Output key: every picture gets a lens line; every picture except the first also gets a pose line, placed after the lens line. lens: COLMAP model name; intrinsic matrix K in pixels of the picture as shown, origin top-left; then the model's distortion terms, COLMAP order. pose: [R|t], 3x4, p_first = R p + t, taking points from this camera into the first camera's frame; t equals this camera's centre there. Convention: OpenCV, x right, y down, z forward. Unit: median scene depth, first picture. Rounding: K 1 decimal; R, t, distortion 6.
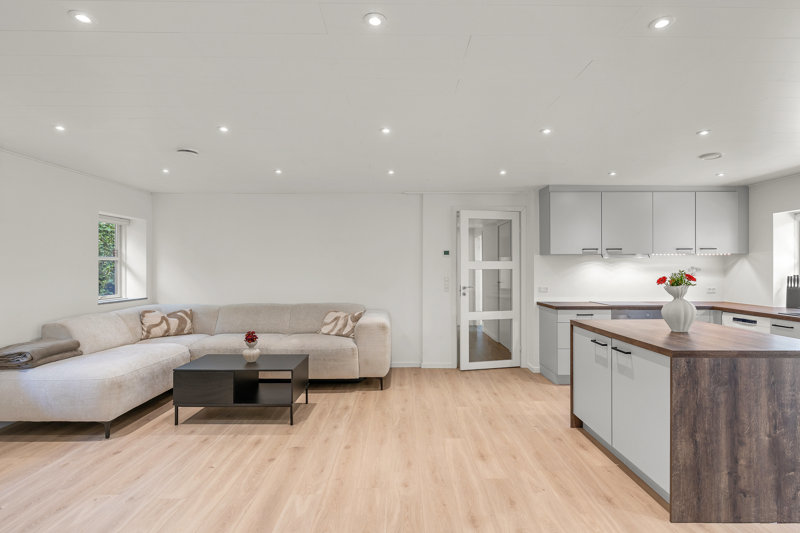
lens RADIAL K [[401.2, 0, 402.2], [0, 401.2, 267.2], [0, 0, 1]] dist [-0.004800, 0.001218]
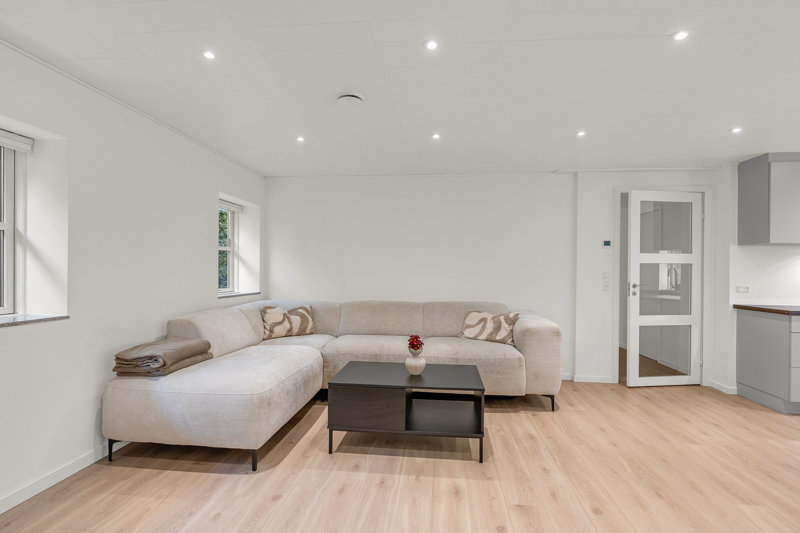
lens RADIAL K [[377.0, 0, 401.2], [0, 377.0, 272.5], [0, 0, 1]] dist [-0.005407, 0.000545]
pose [[0.994126, 0.009246, -0.107833, -0.294793], [-0.008629, 0.999944, 0.006185, 0.030348], [0.107884, -0.005218, 0.994150, 0.241251]]
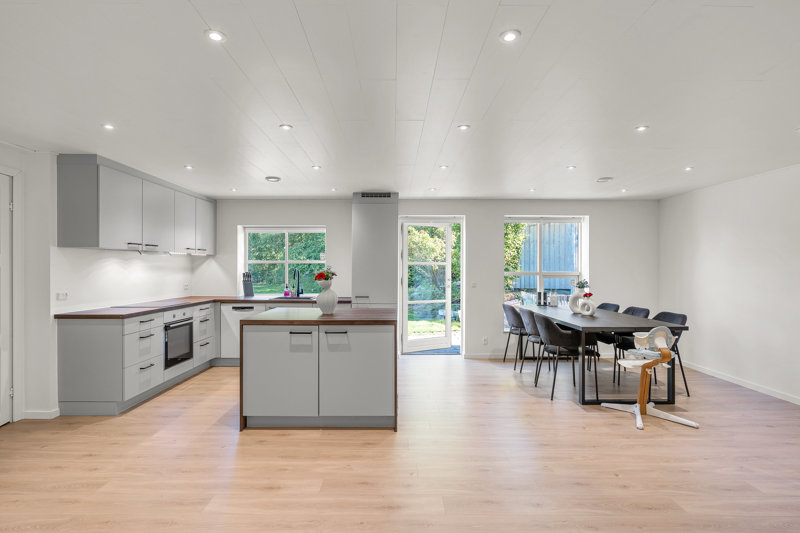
lens RADIAL K [[409.4, 0, 400.5], [0, 409.4, 269.4], [0, 0, 1]] dist [-0.002929, 0.000567]
pose [[0.001496, -0.002176, 0.999997, -0.457879], [-0.004451, 0.999988, 0.002183, 0.005266], [-0.999989, -0.004454, 0.001487, 0.502833]]
